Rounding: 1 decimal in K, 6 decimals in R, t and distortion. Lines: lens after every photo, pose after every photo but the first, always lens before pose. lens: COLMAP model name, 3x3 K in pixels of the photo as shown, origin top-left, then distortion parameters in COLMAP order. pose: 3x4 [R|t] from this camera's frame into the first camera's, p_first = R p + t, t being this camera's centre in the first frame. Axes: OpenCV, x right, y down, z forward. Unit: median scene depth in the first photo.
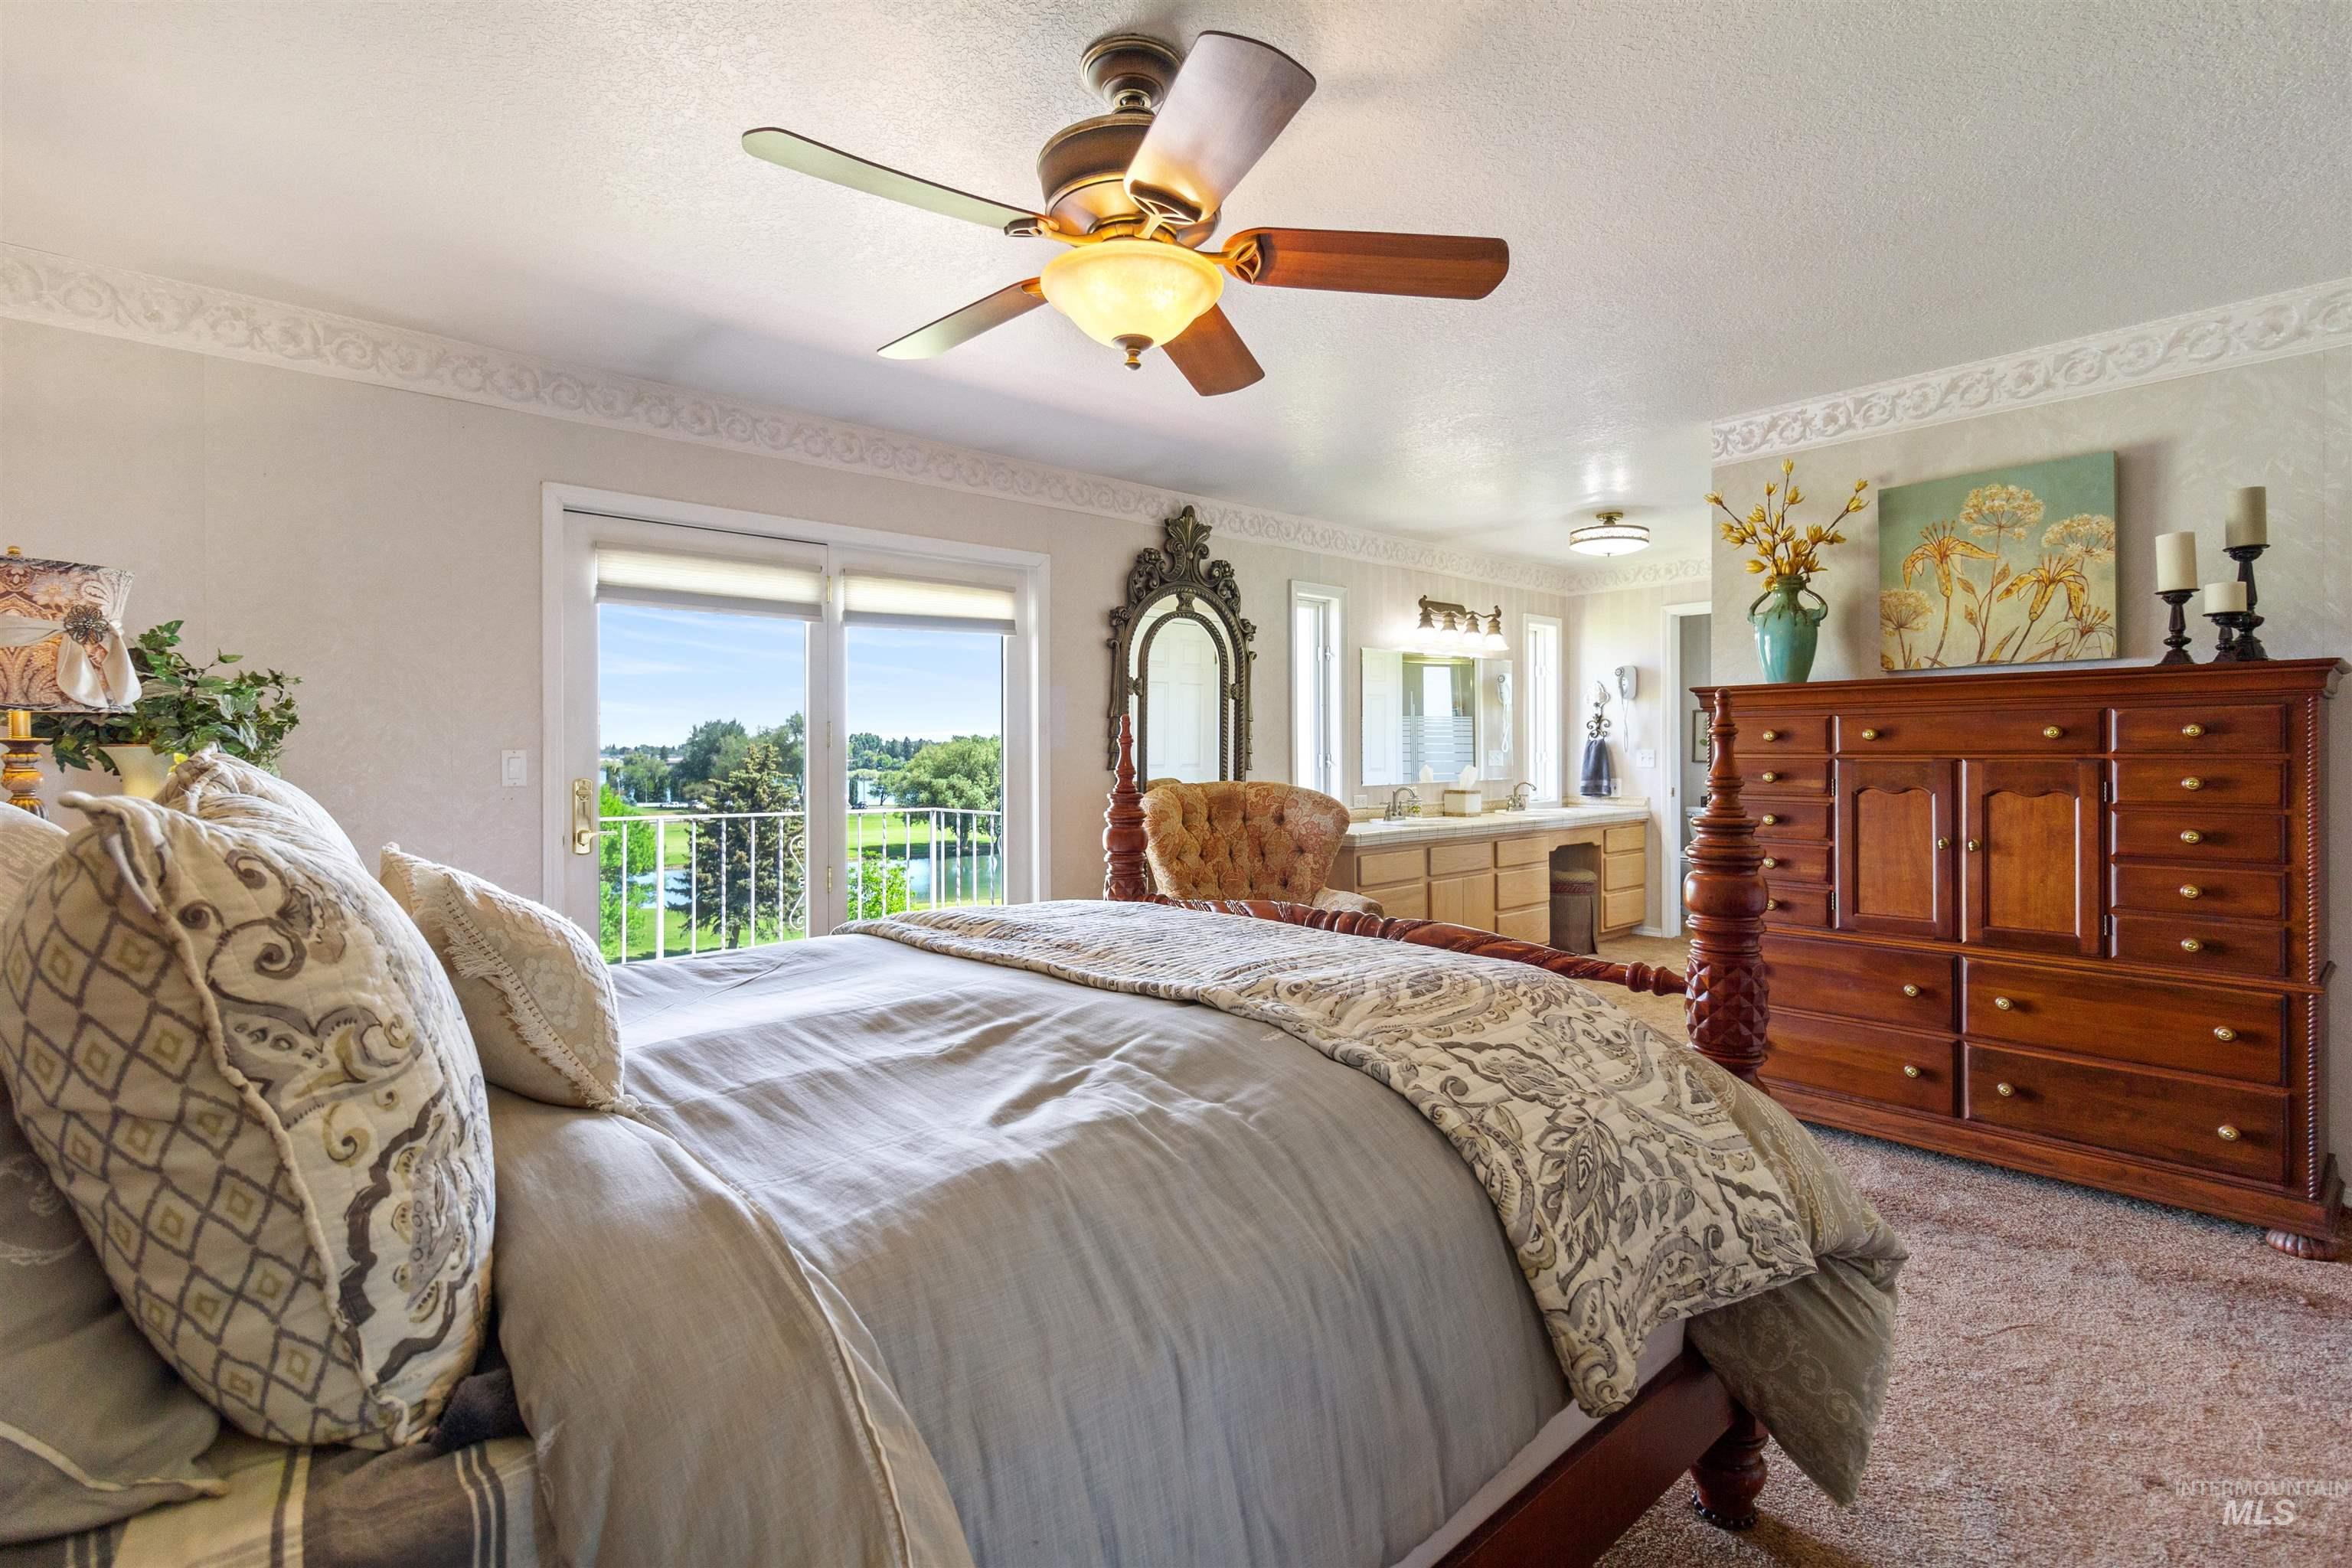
lens RADIAL K [[1086.0, 0, 1168.2], [0, 1086.0, 760.8], [0, 0, 1]] dist [-0.001185, -0.000622]
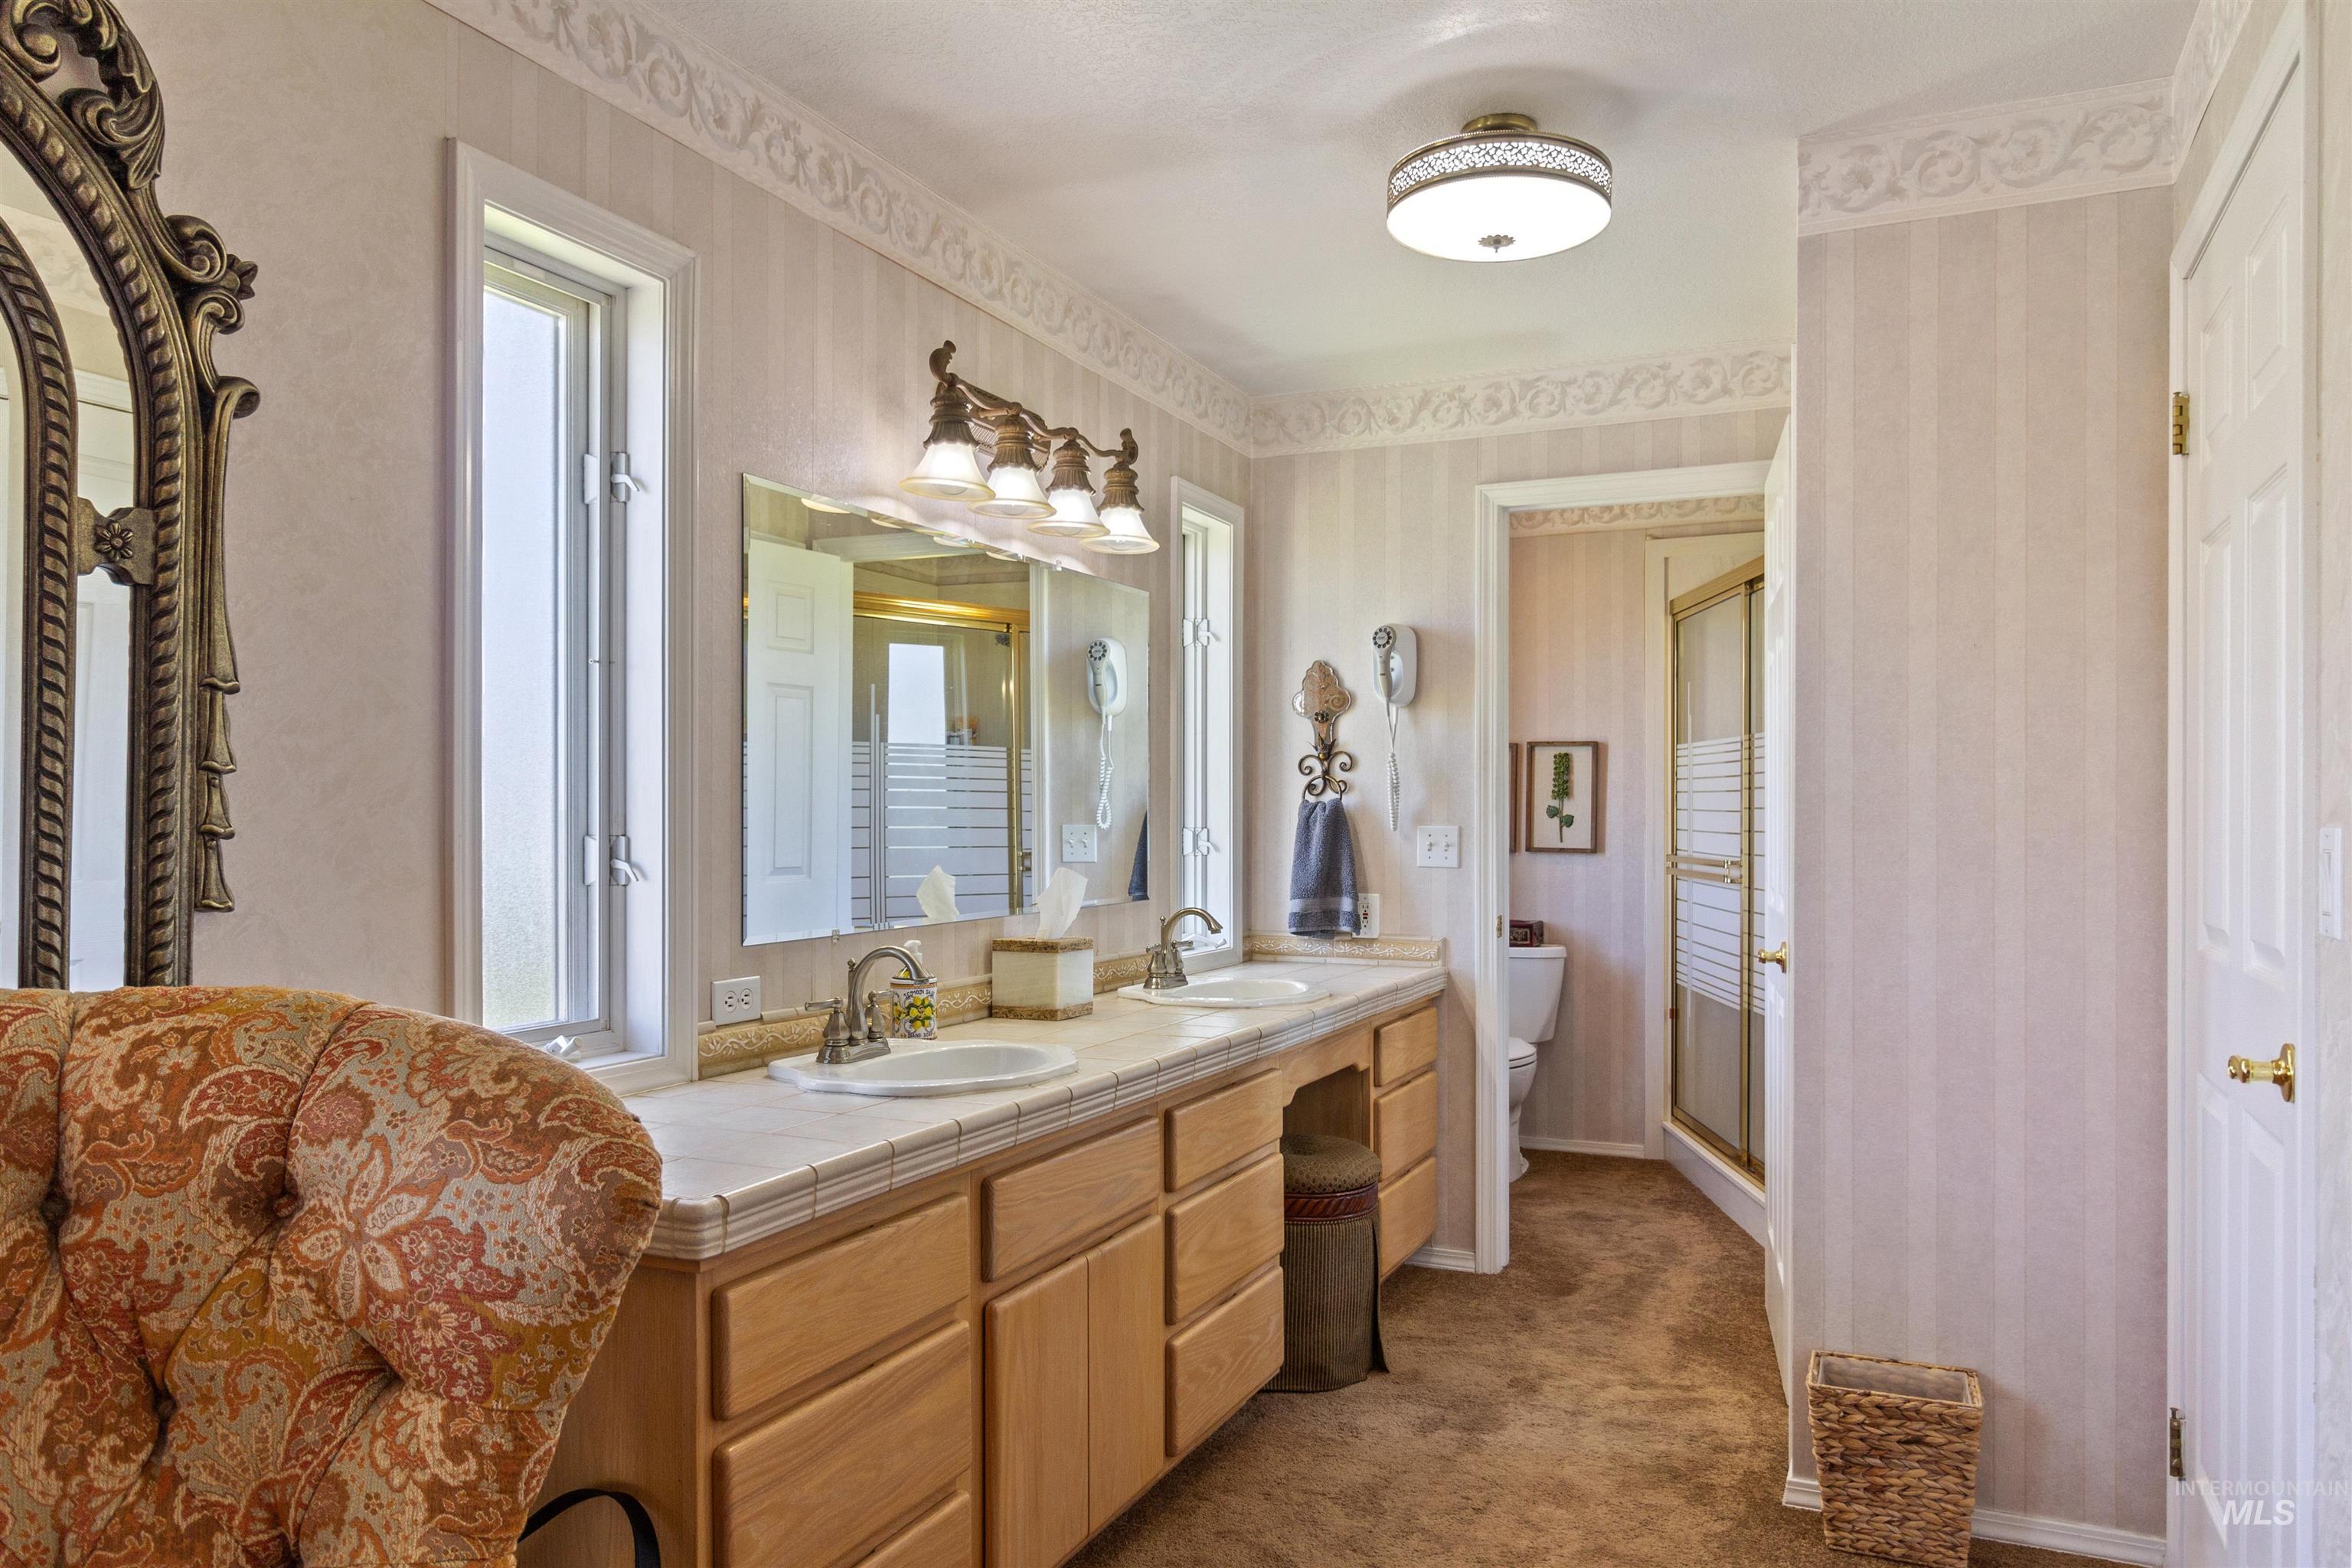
lens RADIAL K [[1606.2, 0, 1173.5], [0, 1606.2, 793.3], [0, 0, 1]] dist [0.007273, -0.000848]
pose [[0.910410, 0.011560, 0.413545, 0.097418], [-0.000049, 0.999613, -0.027835, -0.005654], [-0.413706, 0.025321, 0.910058, 0.519330]]
